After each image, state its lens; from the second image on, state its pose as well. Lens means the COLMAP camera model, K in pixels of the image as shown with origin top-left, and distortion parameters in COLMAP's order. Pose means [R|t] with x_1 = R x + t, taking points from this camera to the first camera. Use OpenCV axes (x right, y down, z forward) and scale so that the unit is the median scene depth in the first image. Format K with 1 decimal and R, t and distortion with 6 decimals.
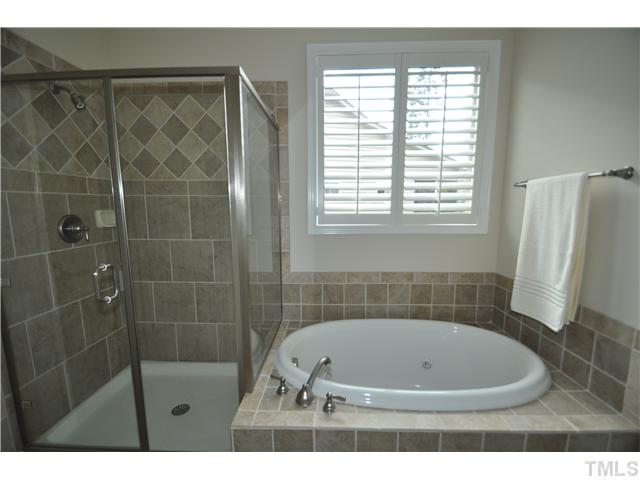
lens RADIAL K [[279.9, 0, 320.0], [0, 279.9, 240.0], [0, 0, 1]] dist [-0.001554, -0.000399]
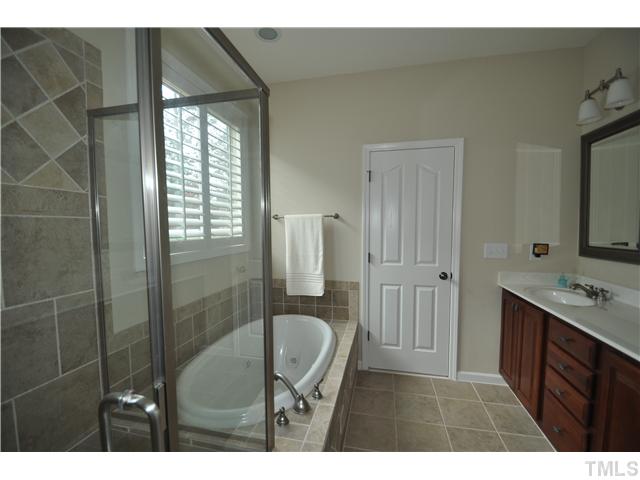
lens RADIAL K [[279.9, 0, 320.0], [0, 279.9, 240.0], [0, 0, 1]] dist [-0.001554, -0.000399]
pose [[0.190691, -0.045401, 0.980600, -0.902510], [0.120197, 0.992493, 0.022577, -0.084804], [-0.974264, 0.113560, 0.194717, 0.531350]]
